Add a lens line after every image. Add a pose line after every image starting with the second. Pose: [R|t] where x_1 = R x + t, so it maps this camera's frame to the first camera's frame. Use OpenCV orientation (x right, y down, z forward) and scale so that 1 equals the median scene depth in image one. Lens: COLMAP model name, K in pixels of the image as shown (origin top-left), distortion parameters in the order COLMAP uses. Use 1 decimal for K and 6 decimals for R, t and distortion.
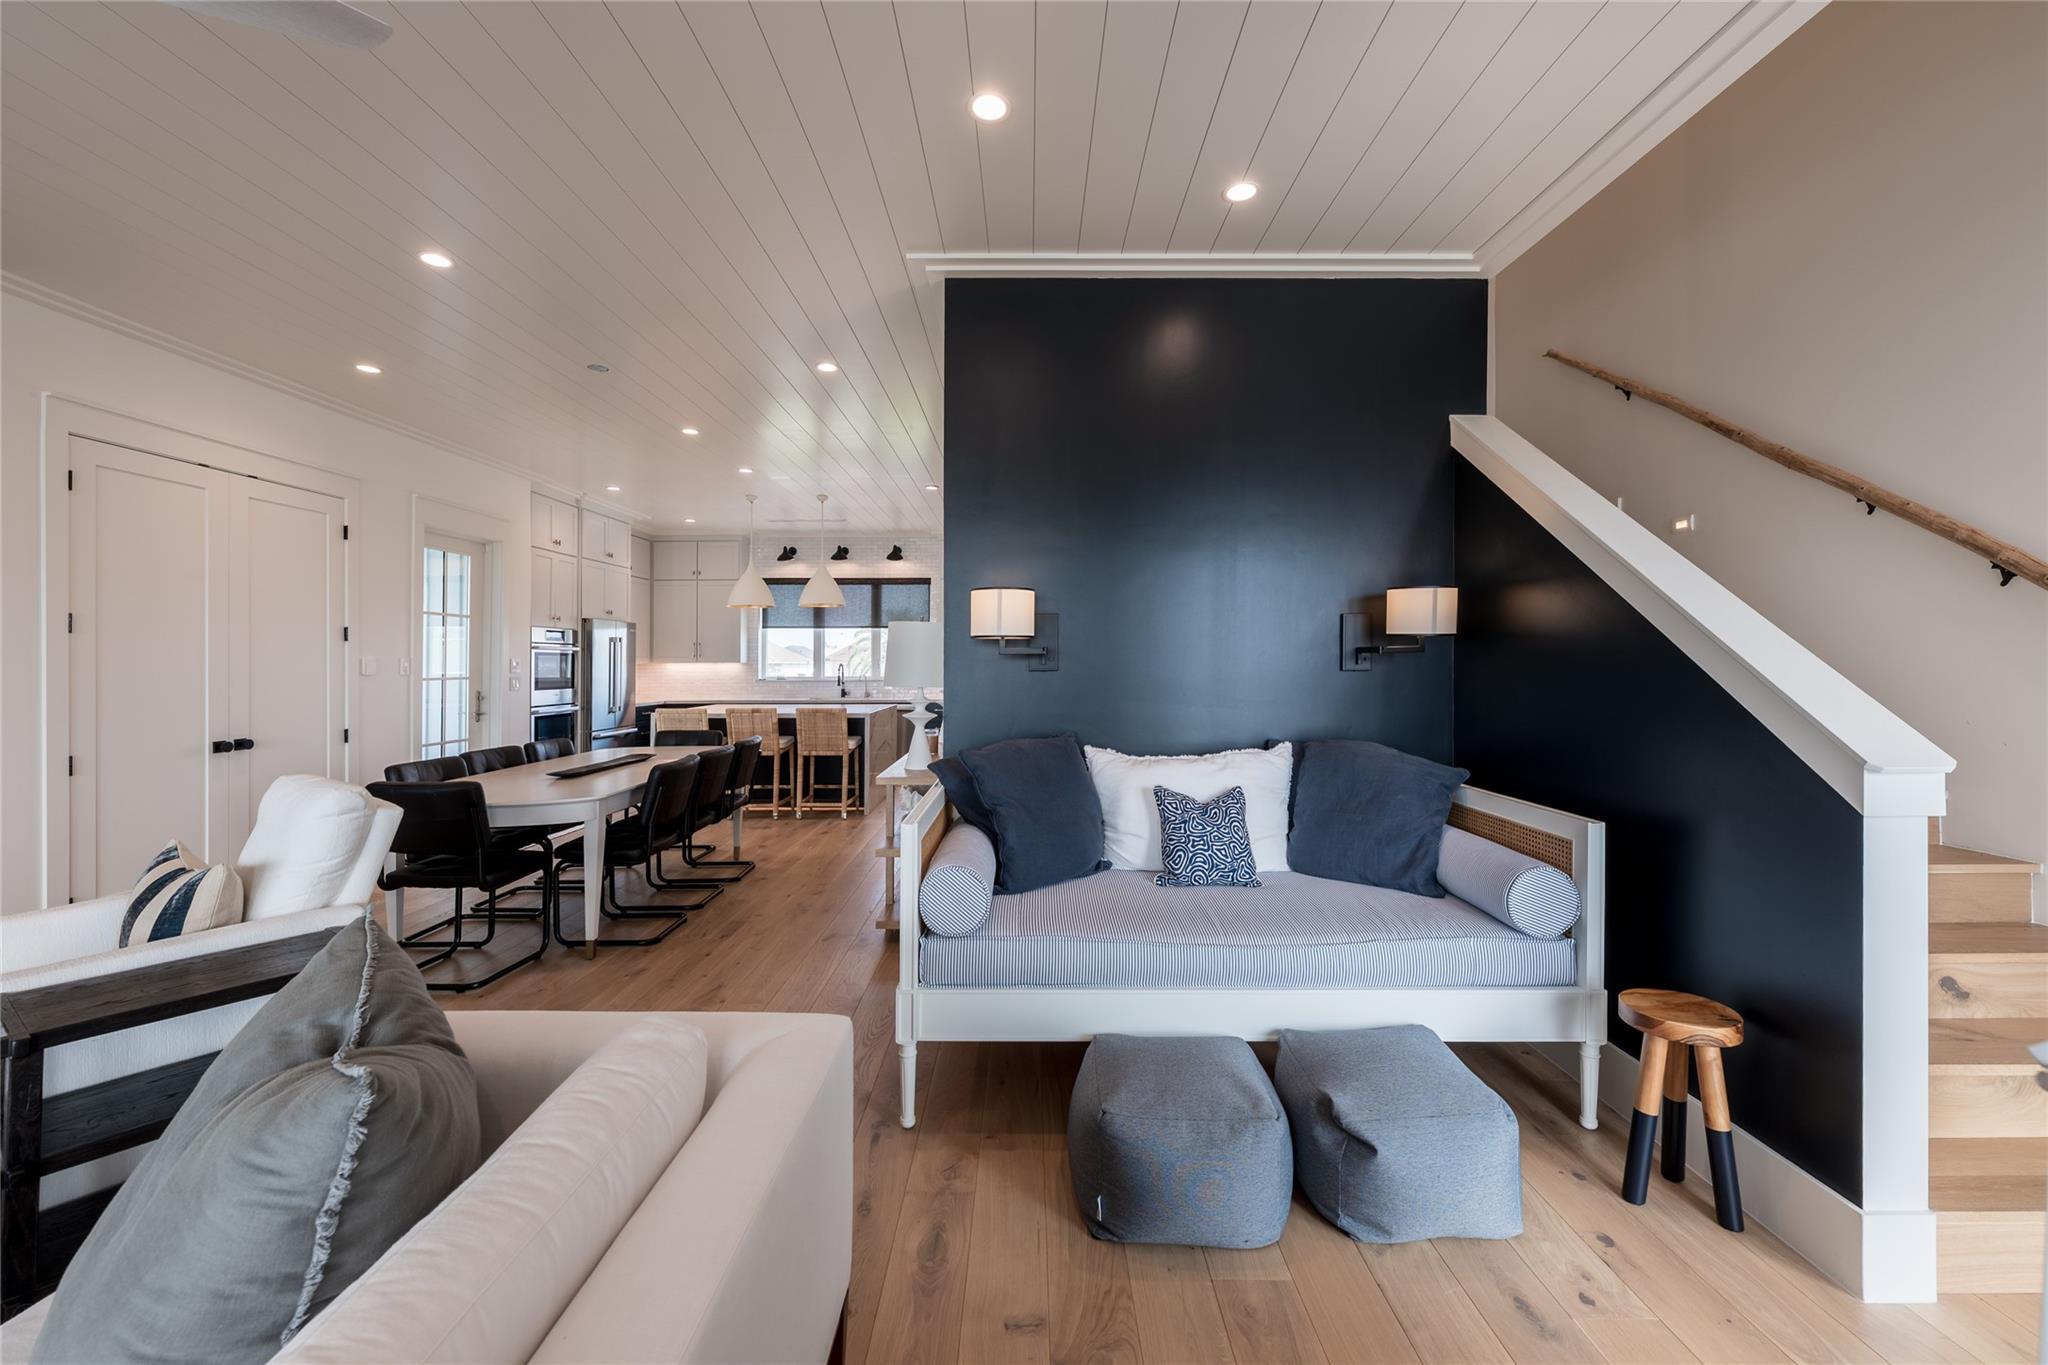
lens RADIAL K [[811.1, 0, 1018.4], [0, 811.1, 661.5], [0, 0, 1]] dist [0.000486, 0.000367]
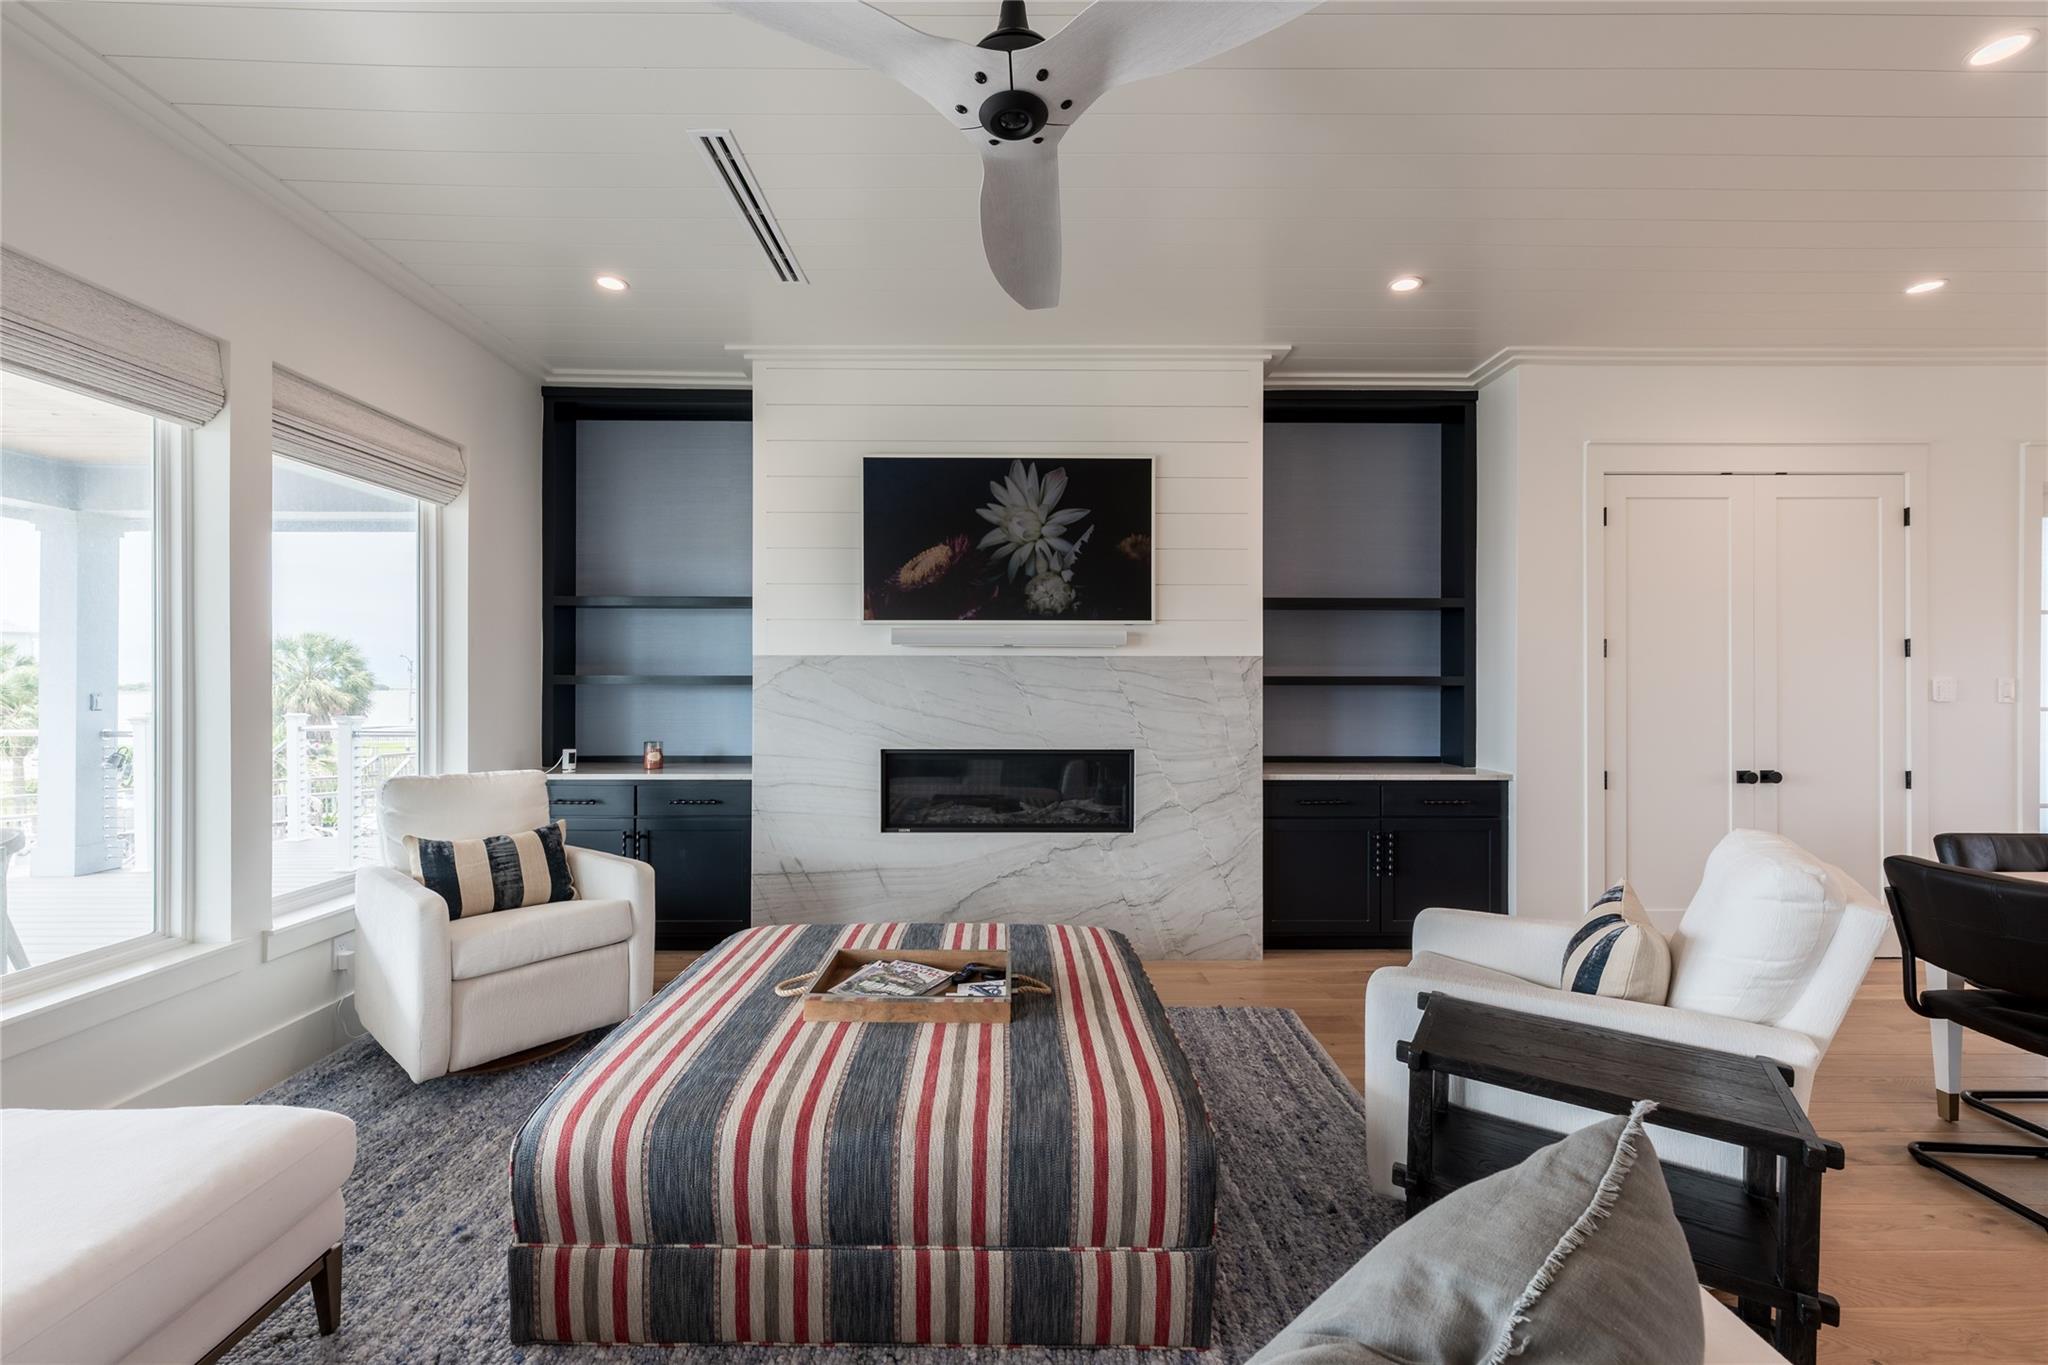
lens RADIAL K [[817.1, 0, 1024.0], [0, 817.1, 682.5], [0, 0, 1]] dist [-0.002630, -0.000372]
pose [[0.006469, -0.000902, -0.999979, -0.044294], [0.001491, 0.999998, -0.000893, -0.001016], [0.999978, -0.001485, 0.006471, 0.114863]]
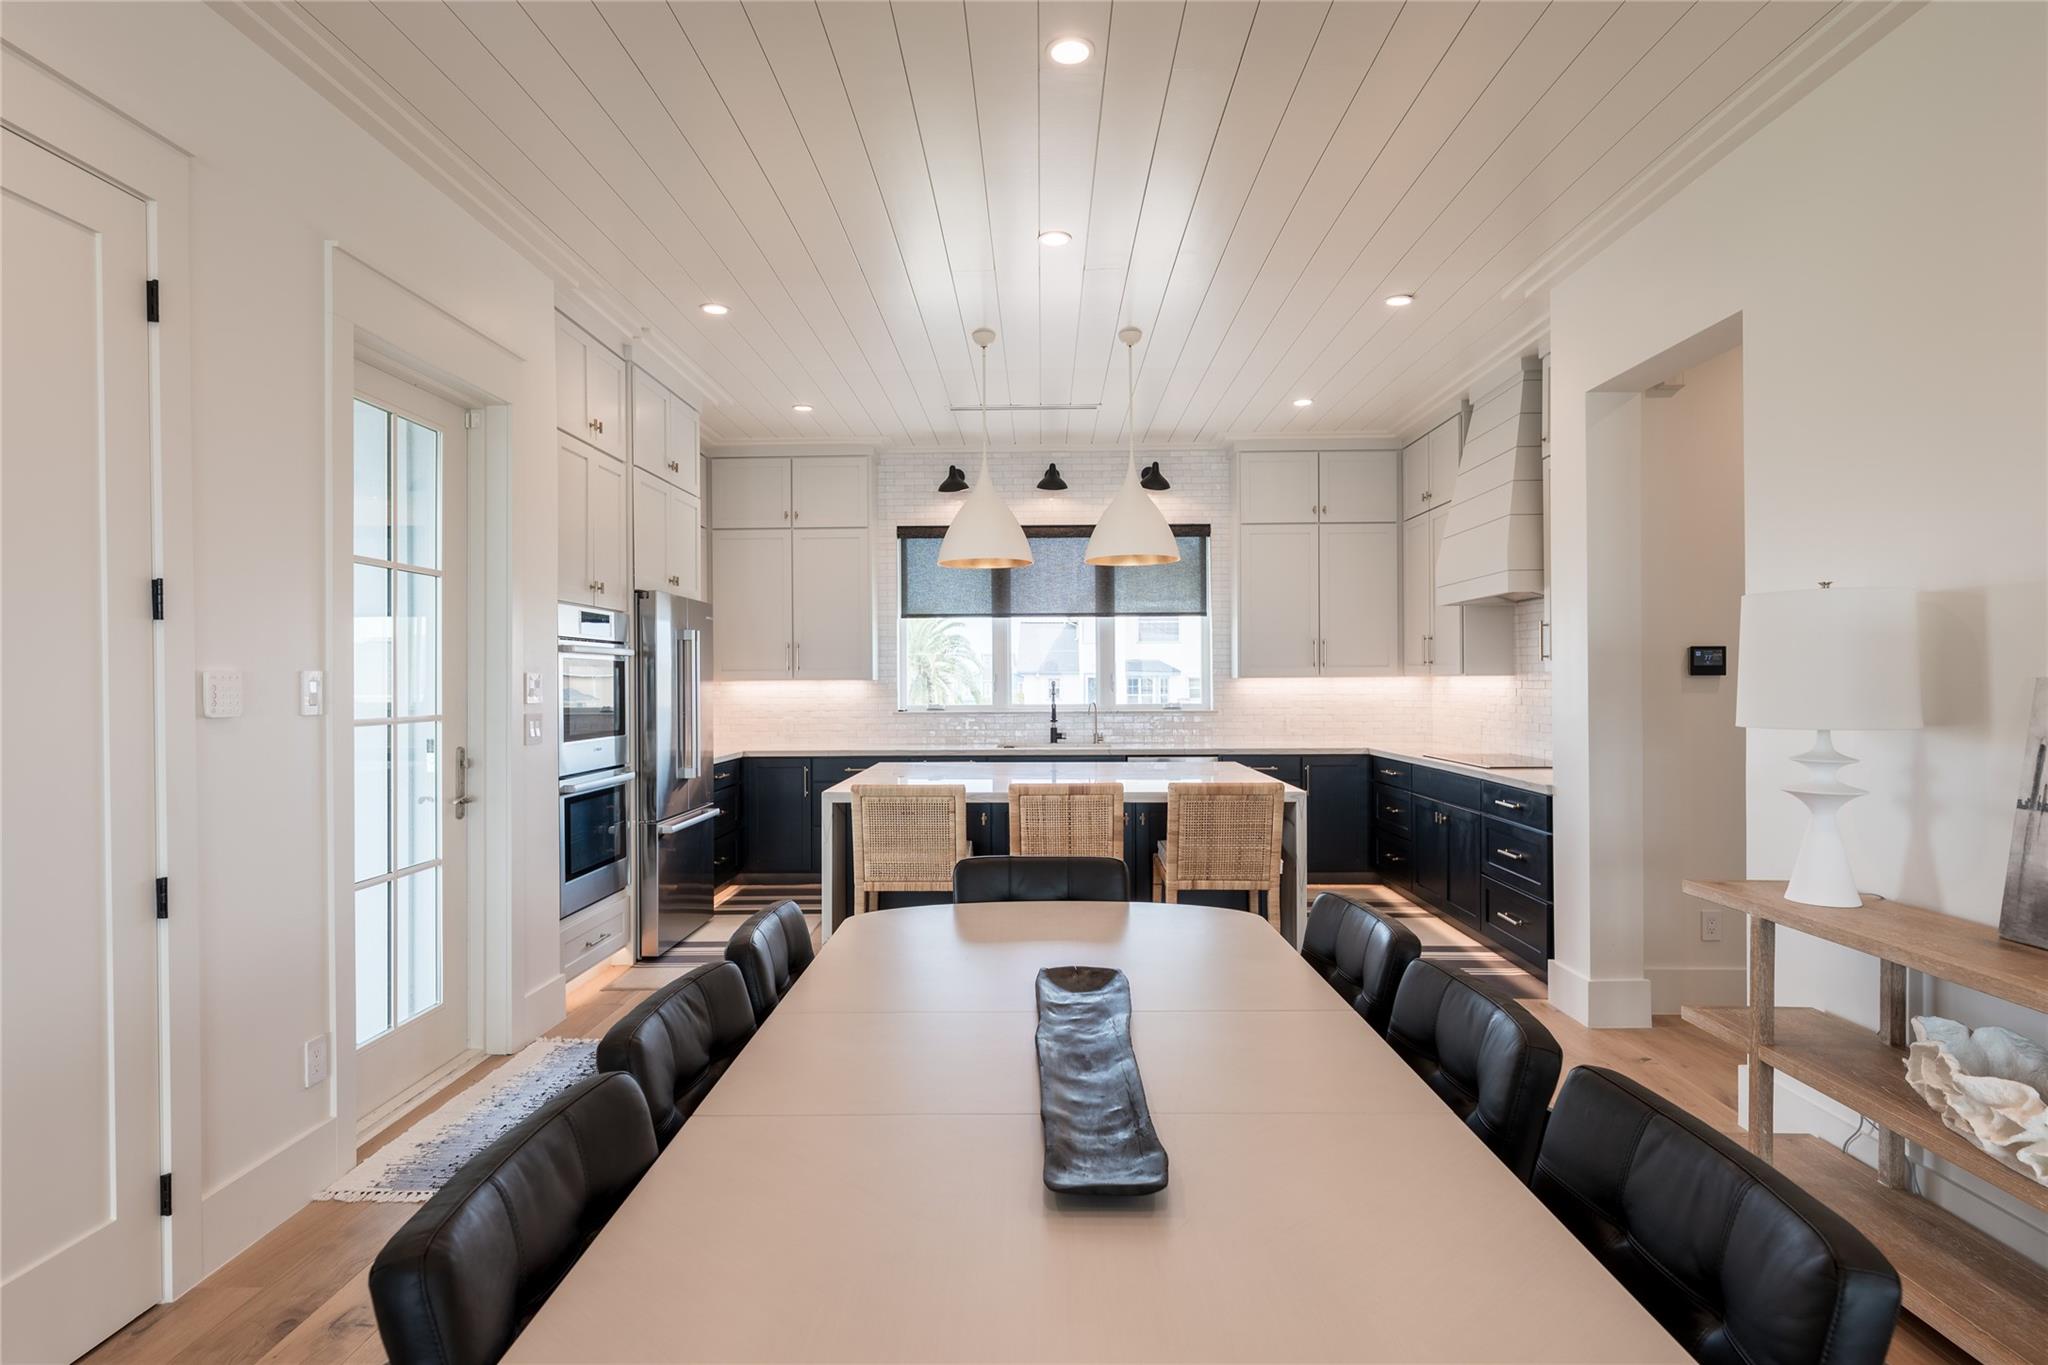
lens RADIAL K [[1082.8, 0, 1016.5], [0, 1082.8, 689.7], [0, 0, 1]] dist [0.003084, 0.000180]
pose [[0.999741, -0.004106, -0.022365, -0.341628], [0.004336, 0.999938, 0.010265, 0.000749], [0.022321, -0.010359, 0.999697, 0.411789]]
